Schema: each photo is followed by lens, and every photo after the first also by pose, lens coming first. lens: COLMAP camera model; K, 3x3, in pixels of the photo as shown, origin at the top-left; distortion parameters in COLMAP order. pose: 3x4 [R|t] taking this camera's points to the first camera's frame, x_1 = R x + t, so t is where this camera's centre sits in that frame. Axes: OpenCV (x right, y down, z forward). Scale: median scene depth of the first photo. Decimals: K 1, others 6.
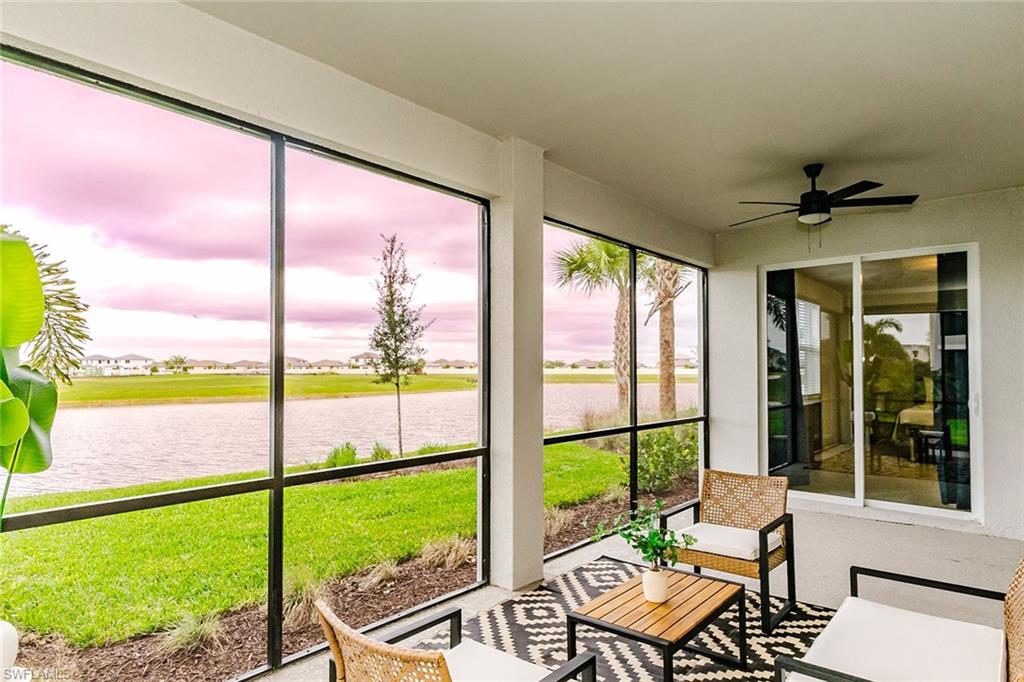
lens RADIAL K [[598.8, 0, 523.1], [0, 598.8, 347.7], [0, 0, 1]] dist [0.007685, -0.002266]
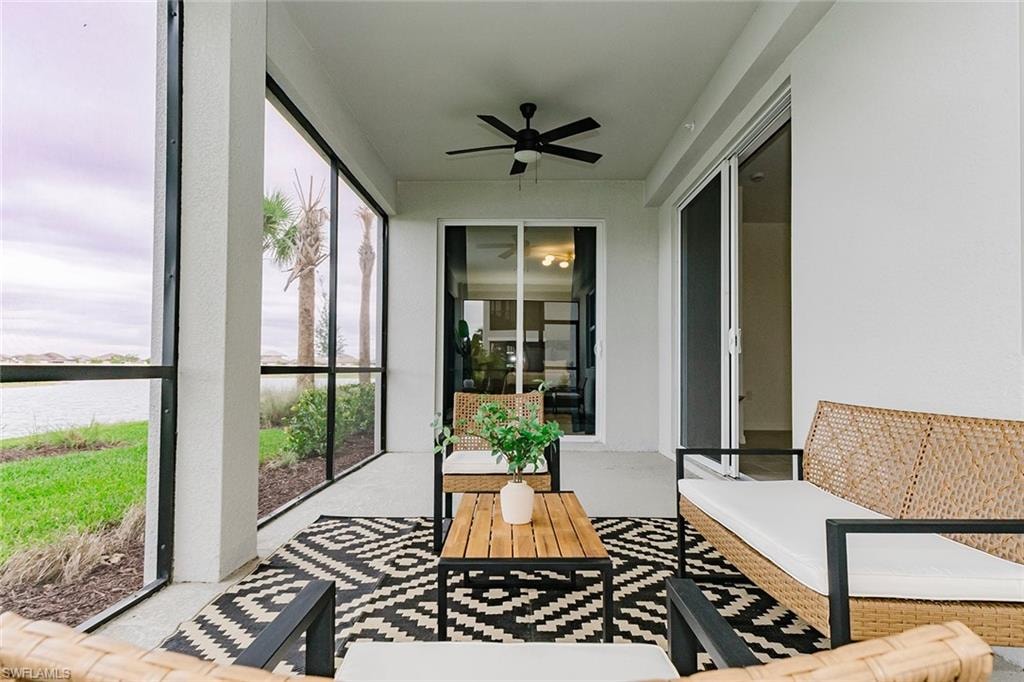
lens RADIAL K [[537.6, 0, 504.6], [0, 537.6, 348.7], [0, 0, 1]] dist [0.016960, 0.001149]
pose [[0.780842, 0.021415, 0.624361, -0.127443], [-0.019781, 0.999759, -0.009551, 0.131573], [-0.624415, -0.004893, 0.781077, 0.301592]]
